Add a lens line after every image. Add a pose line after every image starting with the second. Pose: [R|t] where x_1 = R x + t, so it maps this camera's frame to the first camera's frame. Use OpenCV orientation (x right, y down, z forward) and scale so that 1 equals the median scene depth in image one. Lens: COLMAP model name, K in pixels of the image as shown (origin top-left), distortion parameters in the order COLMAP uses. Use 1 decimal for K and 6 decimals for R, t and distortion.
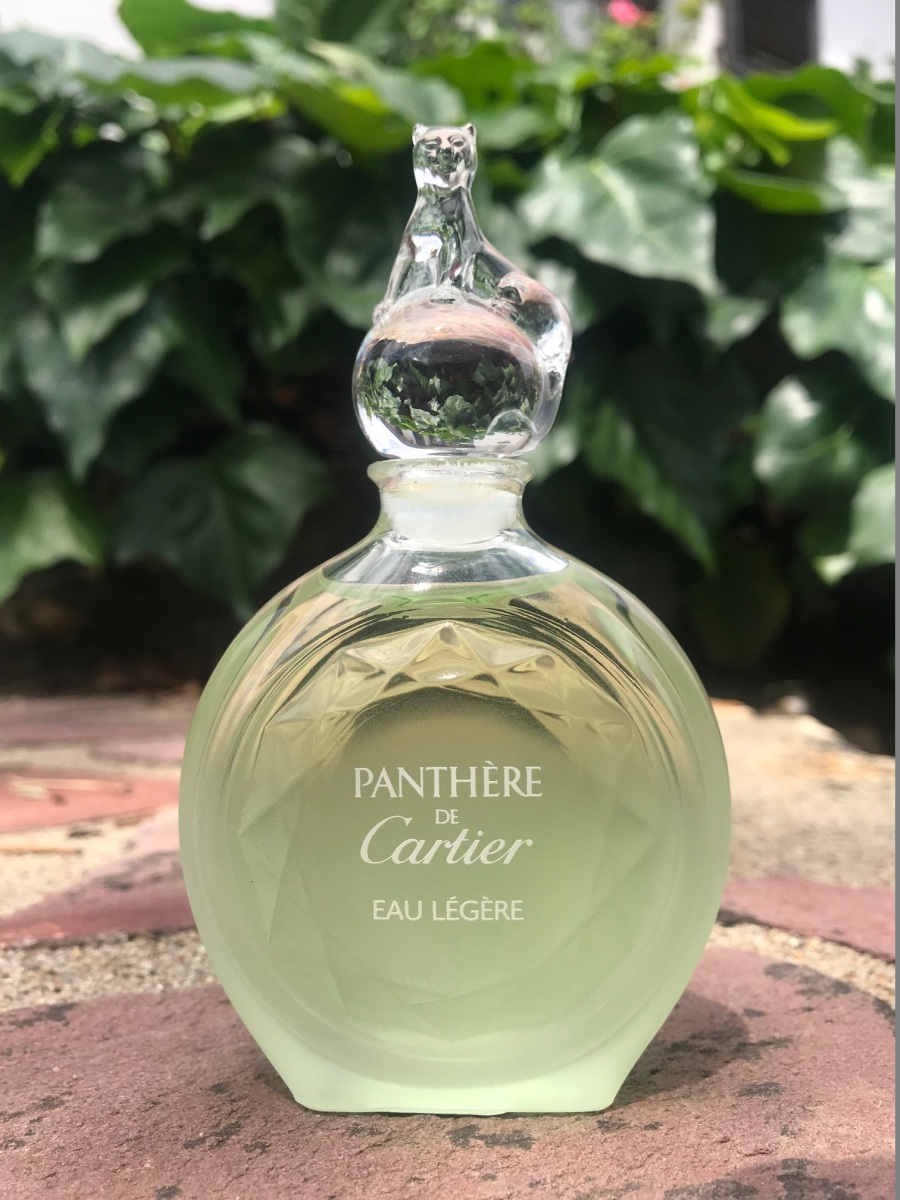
lens RADIAL K [[1128.1, 0, 456.6], [0, 1128.1, 593.0], [0, 0, 1]] dist [-0.033122, 0.000000]
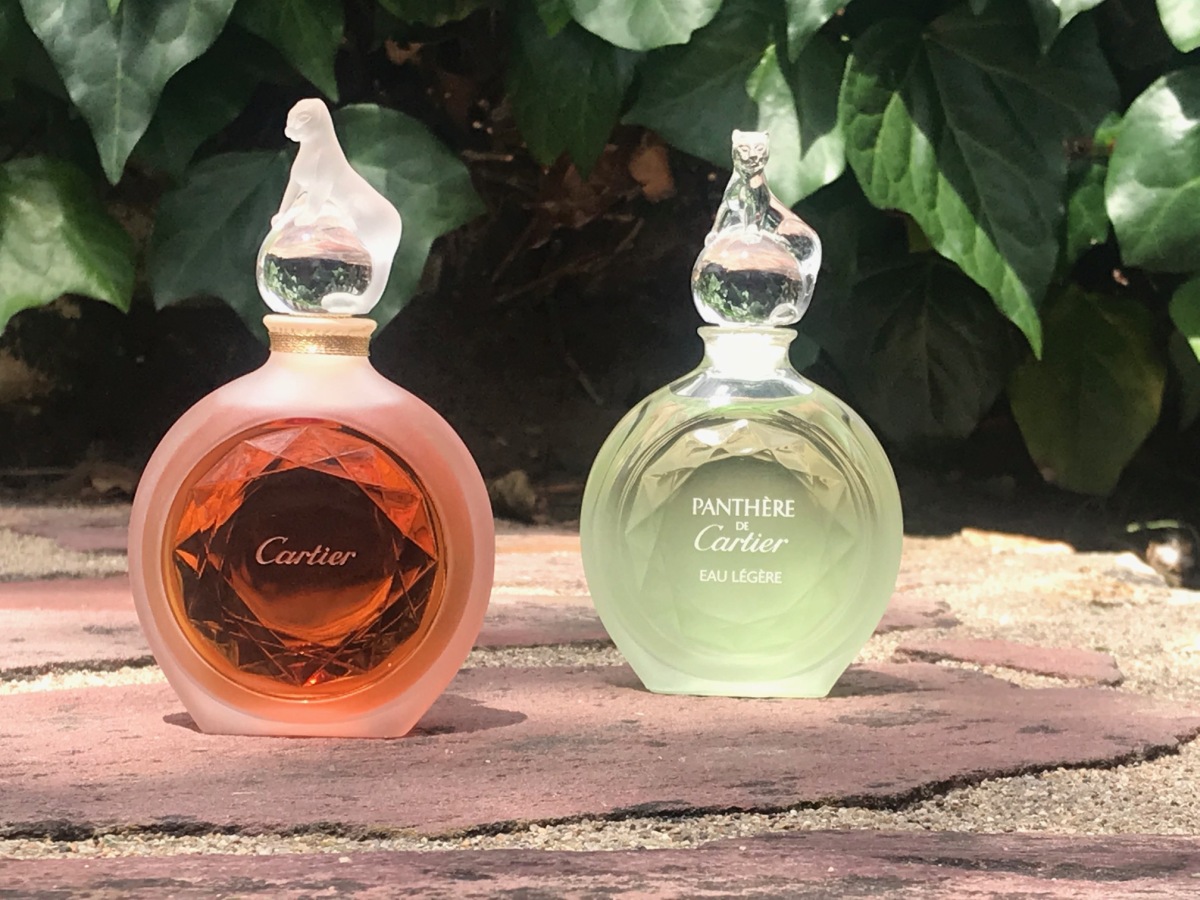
lens RADIAL K [[2775.6, 0, 573.1], [0, 2775.6, 472.7], [0, 0, 1]] dist [0.151238, 0.000000]
pose [[0.999405, 0.034160, 0.004691, -0.062856], [-0.034357, 0.998073, 0.051676, -0.023502], [-0.002917, -0.051807, 0.998653, -0.719349]]
